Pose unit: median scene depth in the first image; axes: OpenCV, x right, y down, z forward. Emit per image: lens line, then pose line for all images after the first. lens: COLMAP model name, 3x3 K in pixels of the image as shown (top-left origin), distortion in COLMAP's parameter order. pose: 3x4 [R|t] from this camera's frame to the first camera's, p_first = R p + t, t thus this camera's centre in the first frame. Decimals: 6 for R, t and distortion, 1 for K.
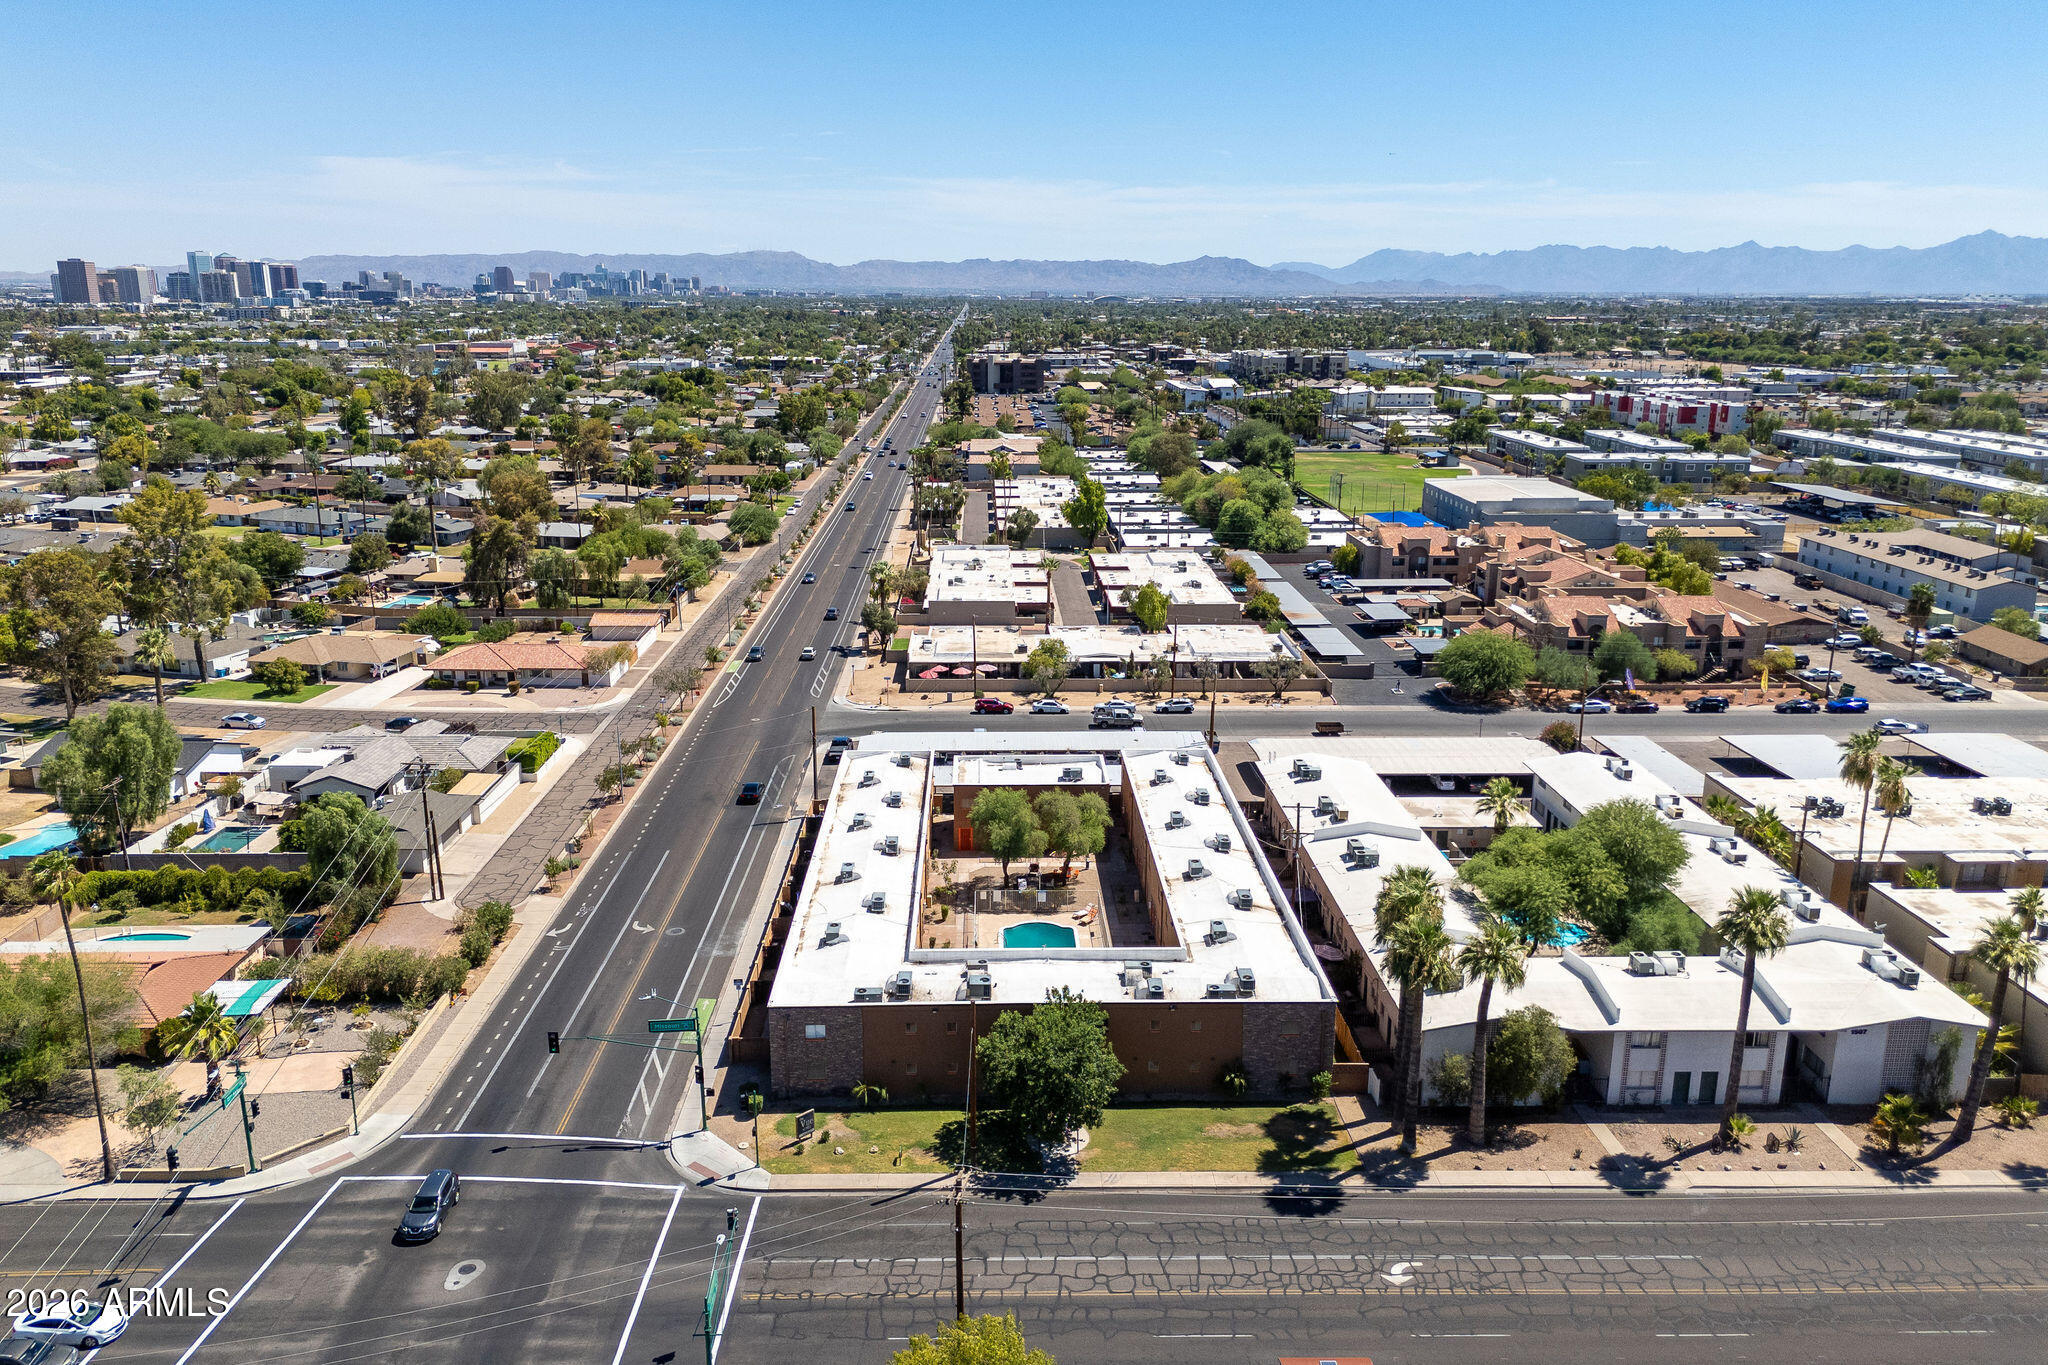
lens RADIAL K [[1508.4, 0, 1036.2], [0, 1508.4, 703.0], [0, 0, 1]] dist [0.068558, -0.068556]
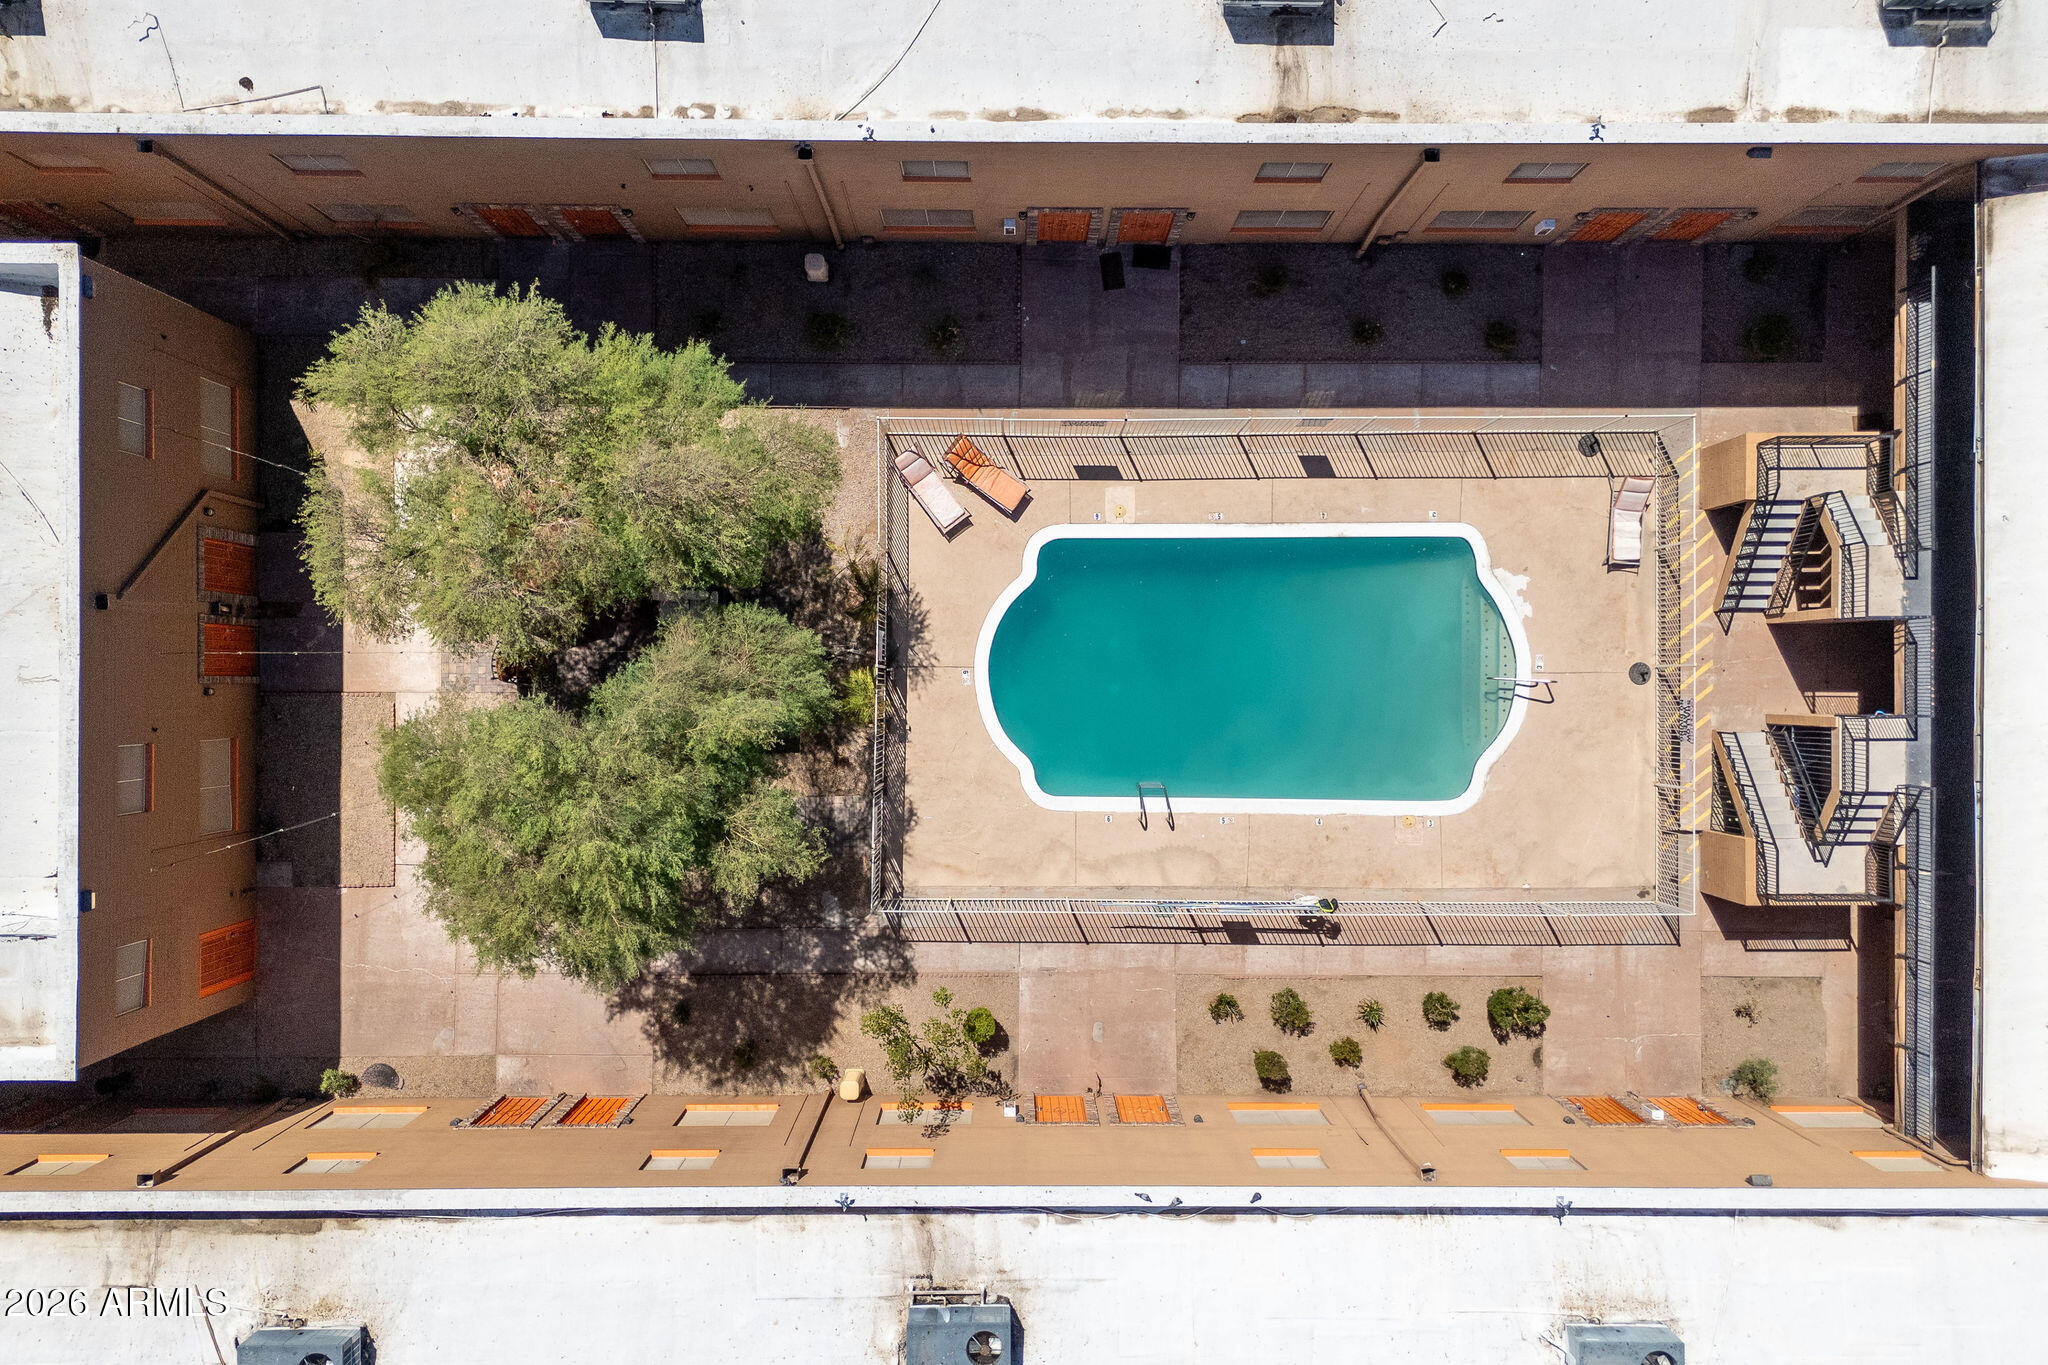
lens RADIAL K [[1508.4, 0, 1013.6], [0, 1508.4, 733.5], [0, 0, 1]] dist [0.068558, -0.068556]
pose [[0.037761, -0.999271, -0.005622, -0.005044], [0.245633, 0.003829, 0.969355, -0.089491], [-0.968627, -0.037985, 0.245598, 0.607330]]
